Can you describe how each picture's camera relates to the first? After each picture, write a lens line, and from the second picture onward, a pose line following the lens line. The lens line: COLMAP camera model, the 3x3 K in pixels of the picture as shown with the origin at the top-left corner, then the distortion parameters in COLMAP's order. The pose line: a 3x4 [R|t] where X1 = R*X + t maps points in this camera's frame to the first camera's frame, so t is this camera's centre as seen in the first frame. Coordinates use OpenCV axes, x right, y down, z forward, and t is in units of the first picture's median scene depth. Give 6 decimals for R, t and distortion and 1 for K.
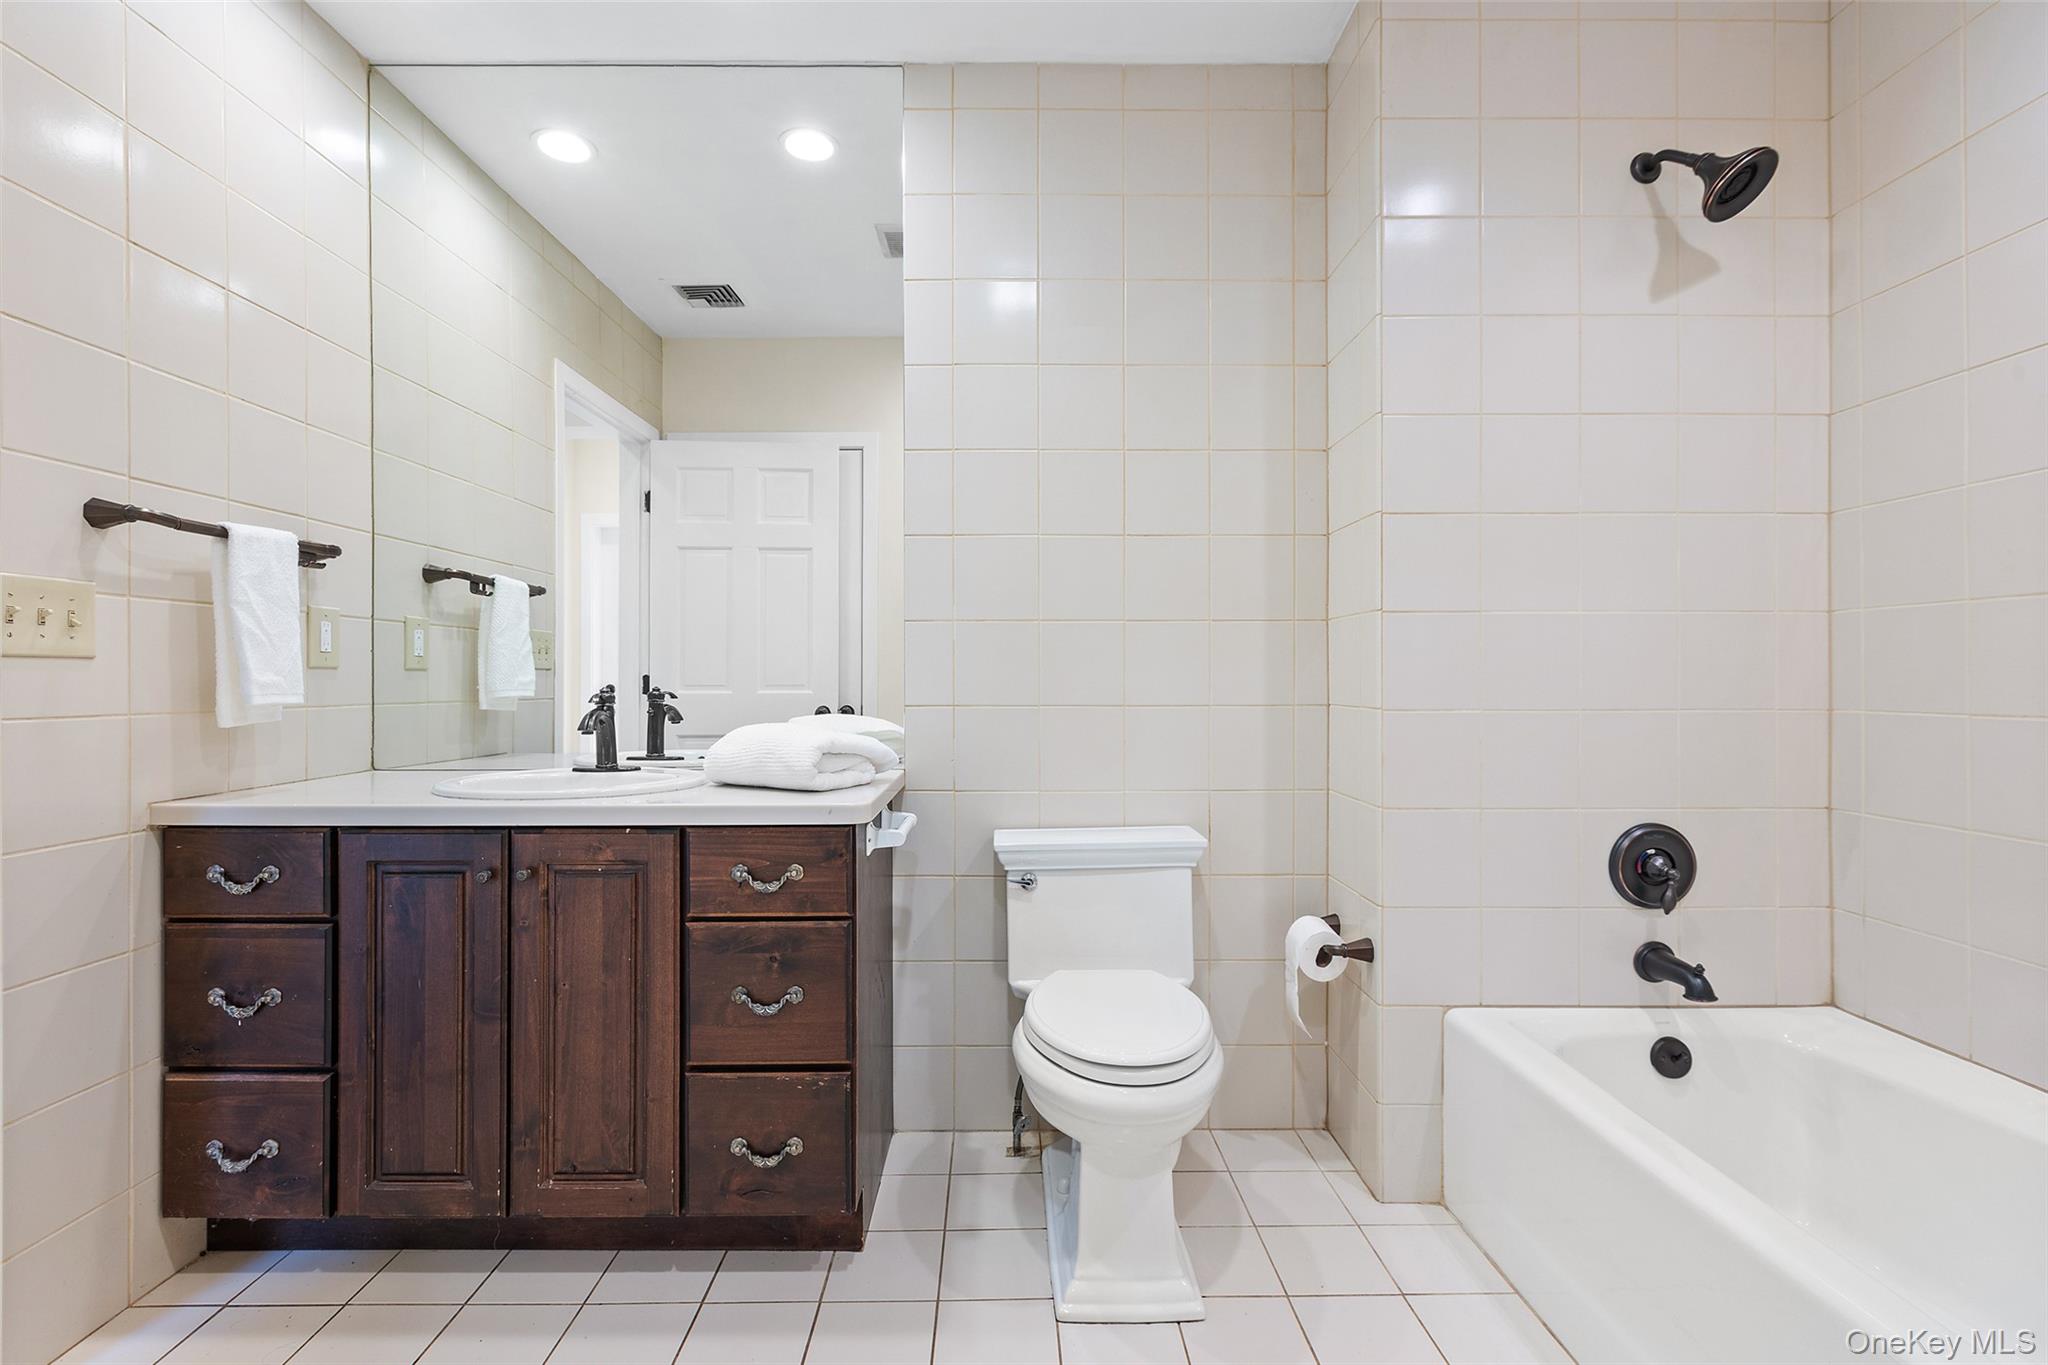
lens RADIAL K [[935.4, 0, 1013.1], [0, 935.4, 686.6], [0, 0, 1]] dist [0.000800, -0.001770]
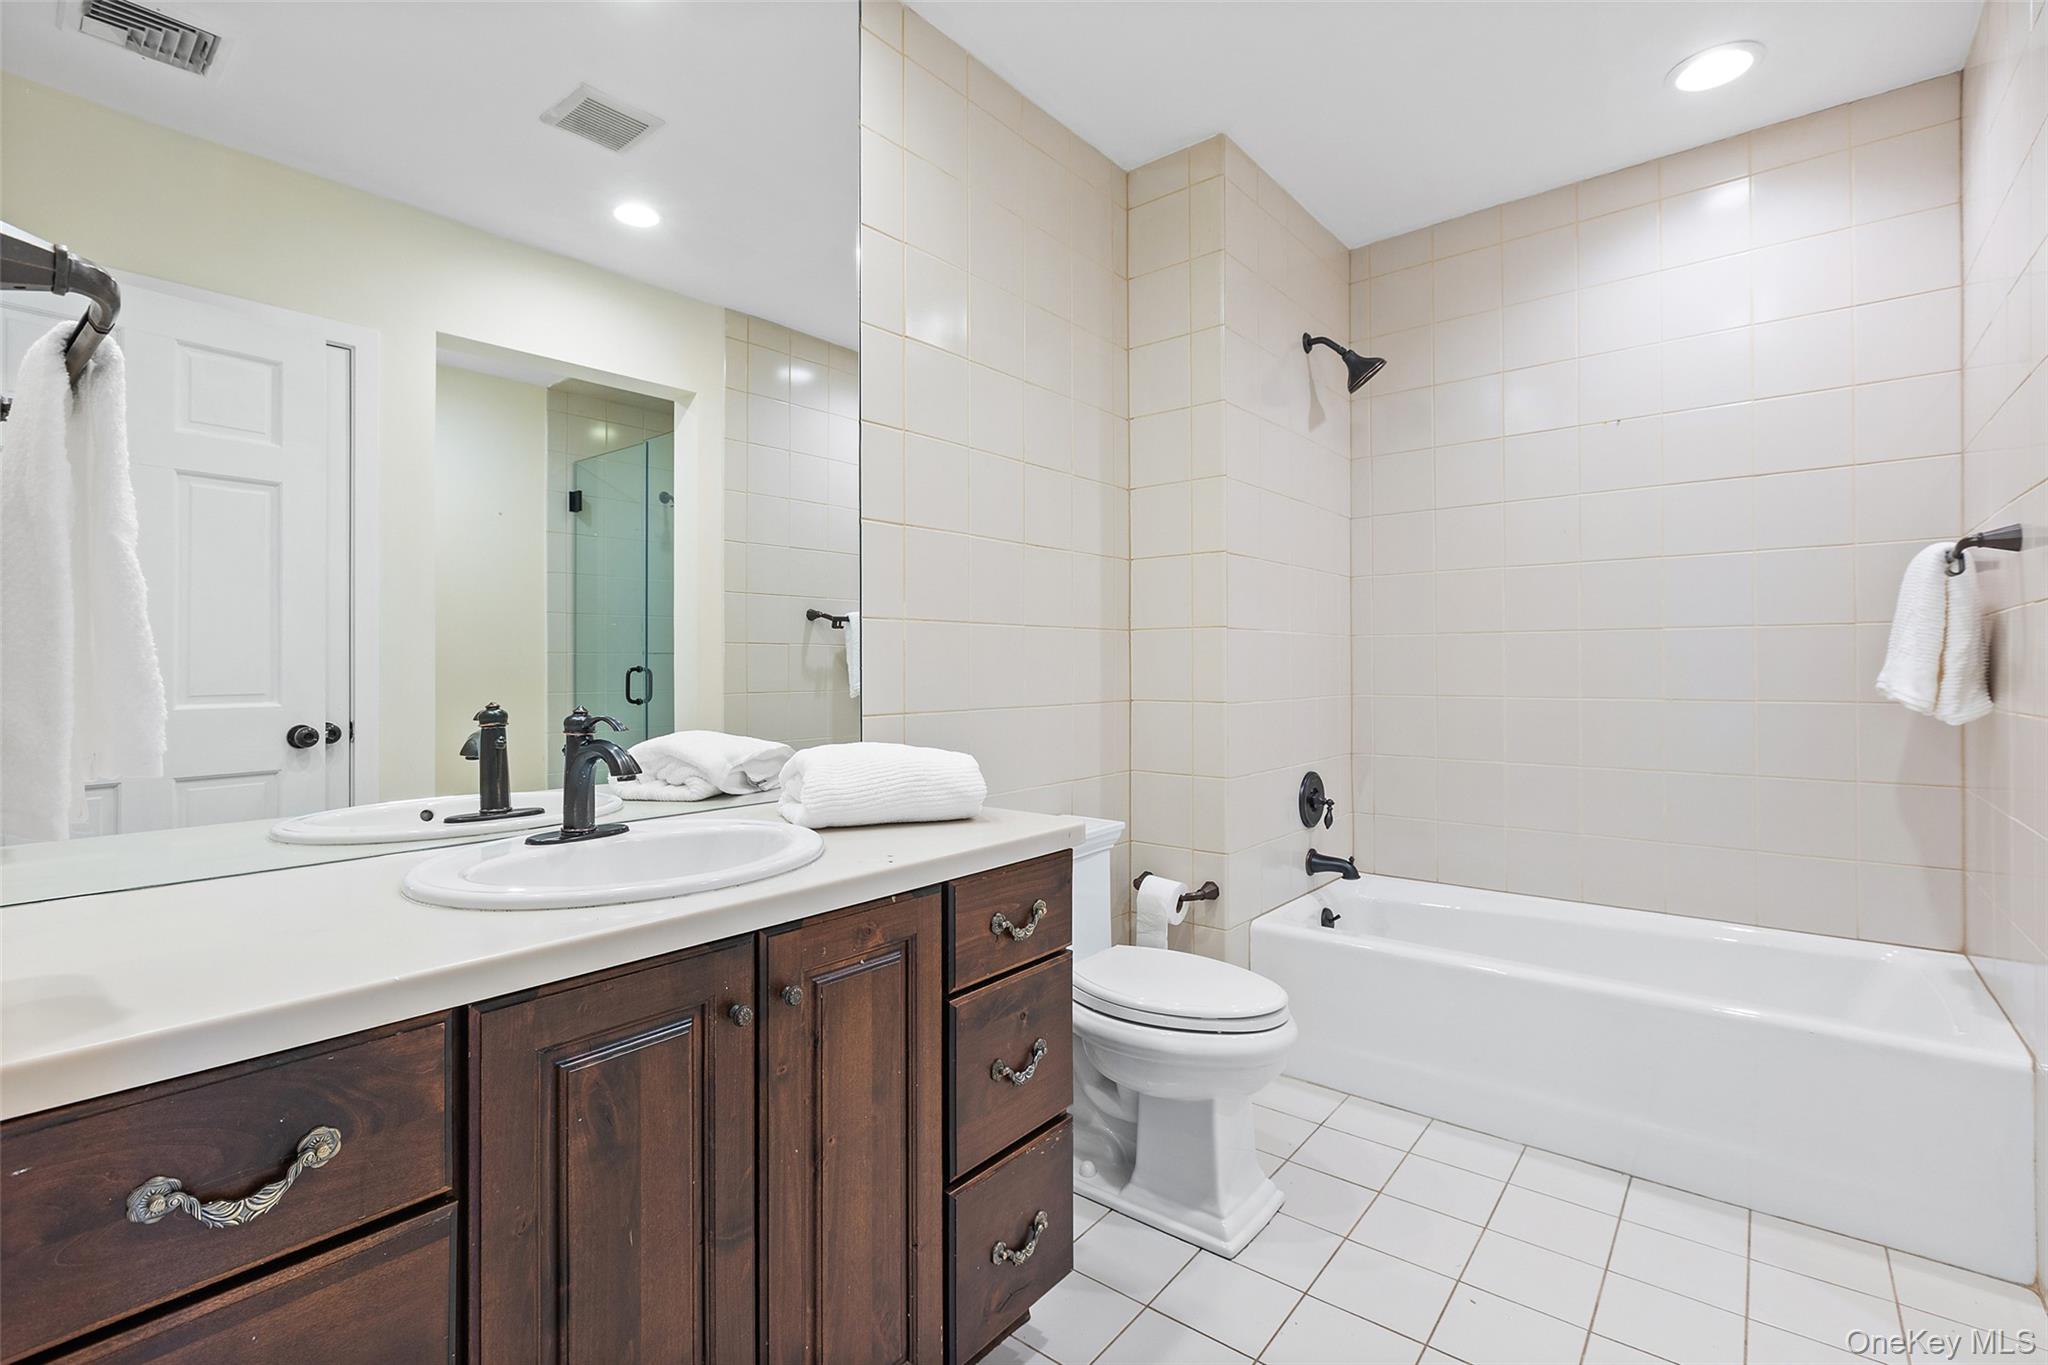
lens RADIAL K [[935.4, 0, 1017.8], [0, 935.4, 669.0], [0, 0, 1]] dist [0.000800, -0.001770]
pose [[0.640723, -0.005084, 0.767756, -0.918843], [0.011617, 0.999928, -0.003073, -0.025336], [-0.767684, 0.010888, 0.640736, 0.447651]]
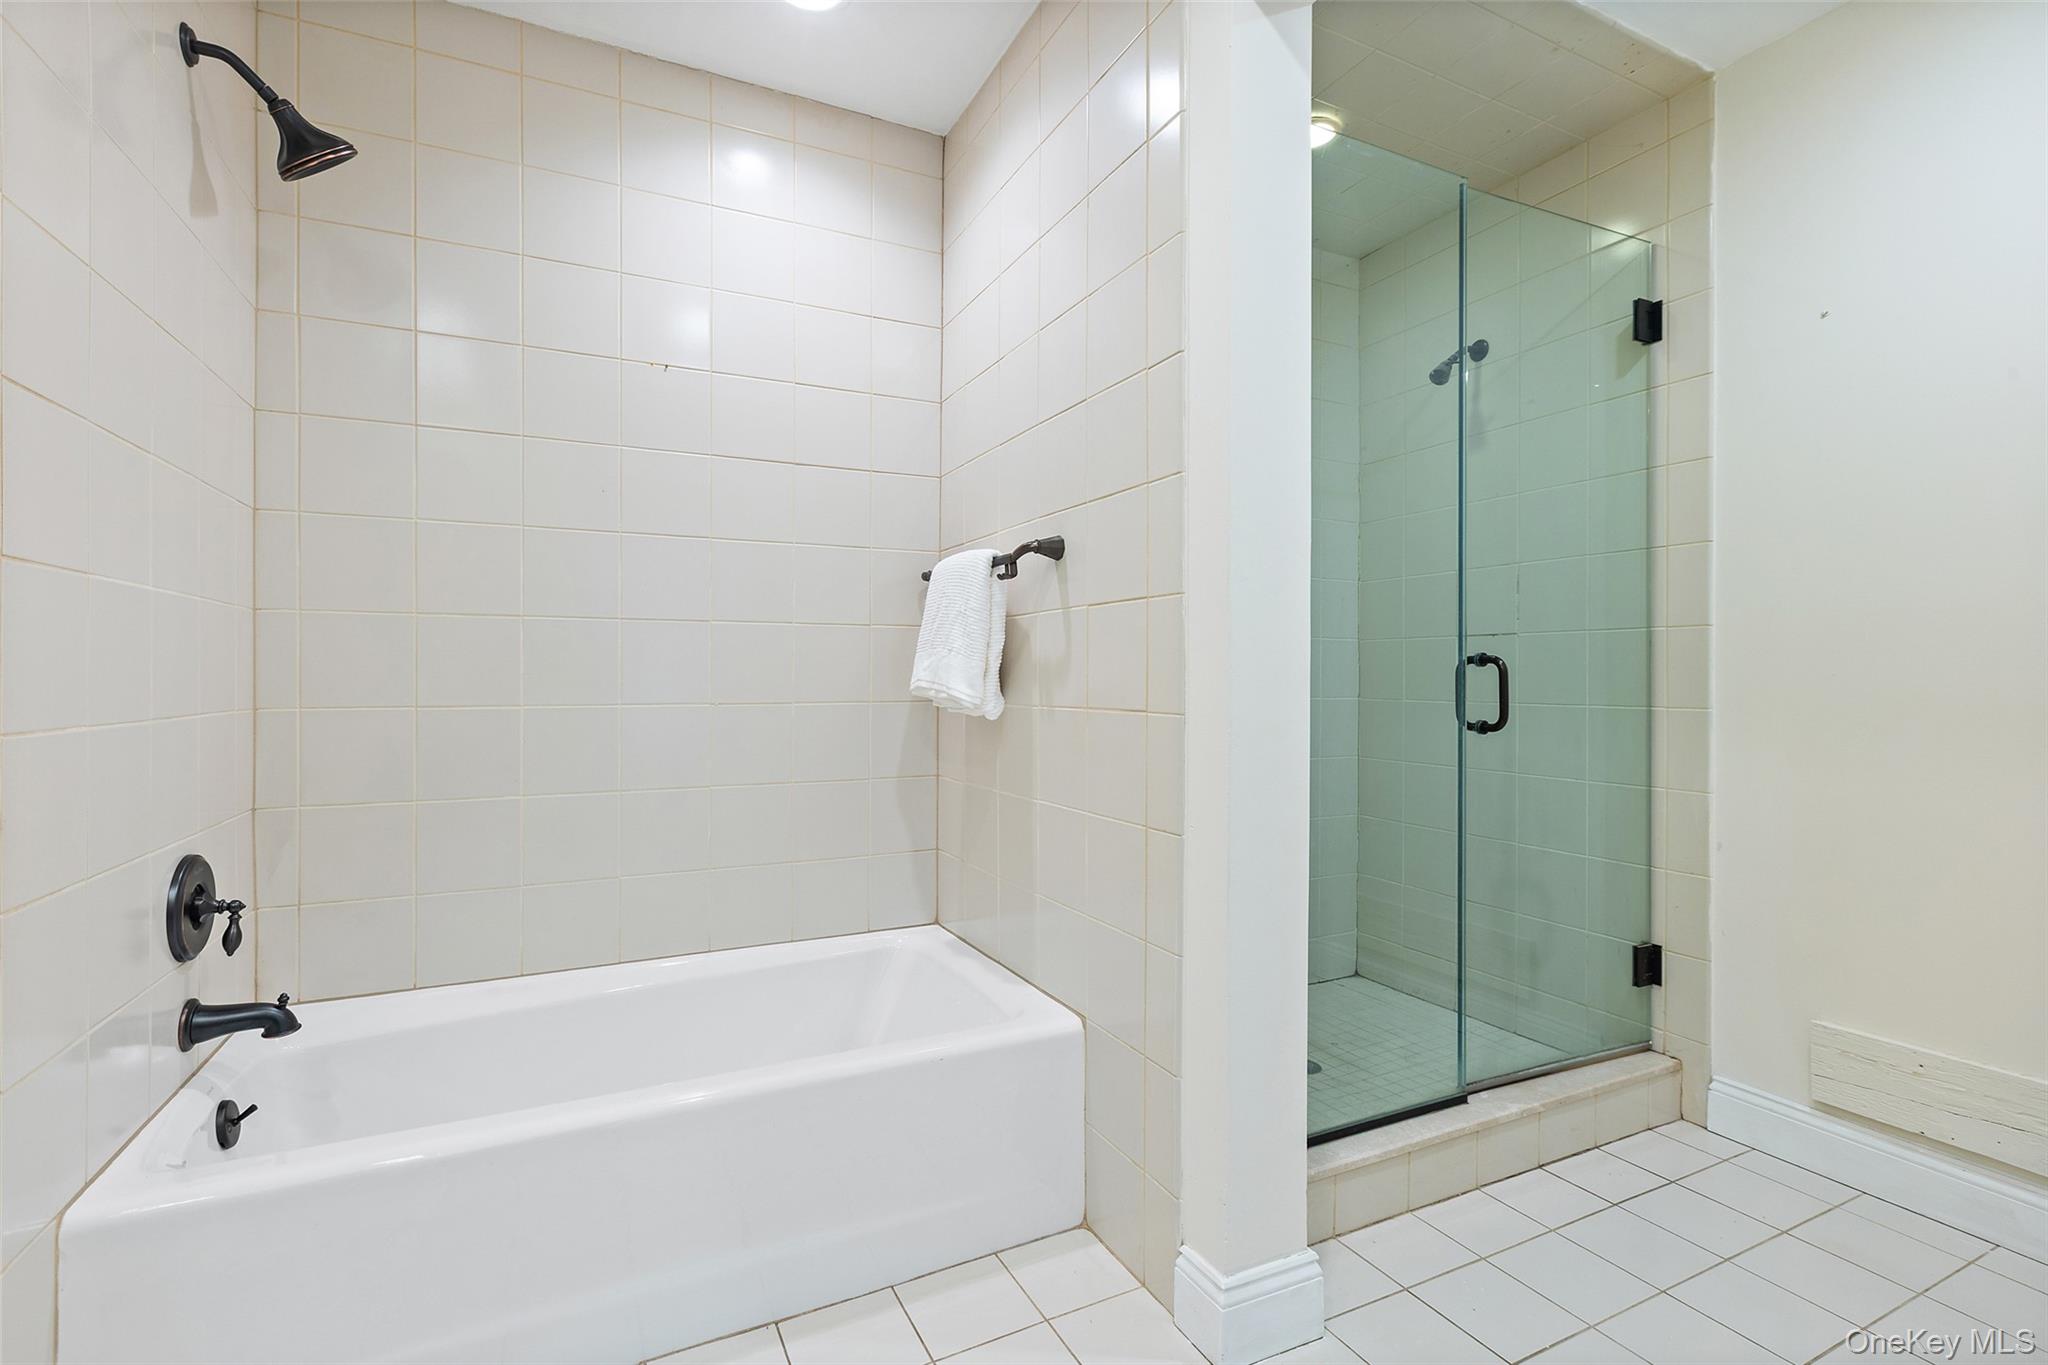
lens RADIAL K [[935.4, 0, 1025.9], [0, 935.4, 675.8], [0, 0, 1]] dist [0.000800, -0.001770]
pose [[-0.429448, -0.001853, 0.903090, -0.415924], [0.006374, 0.999967, 0.005082, -0.010008], [-0.903069, 0.007939, -0.429422, 0.800712]]
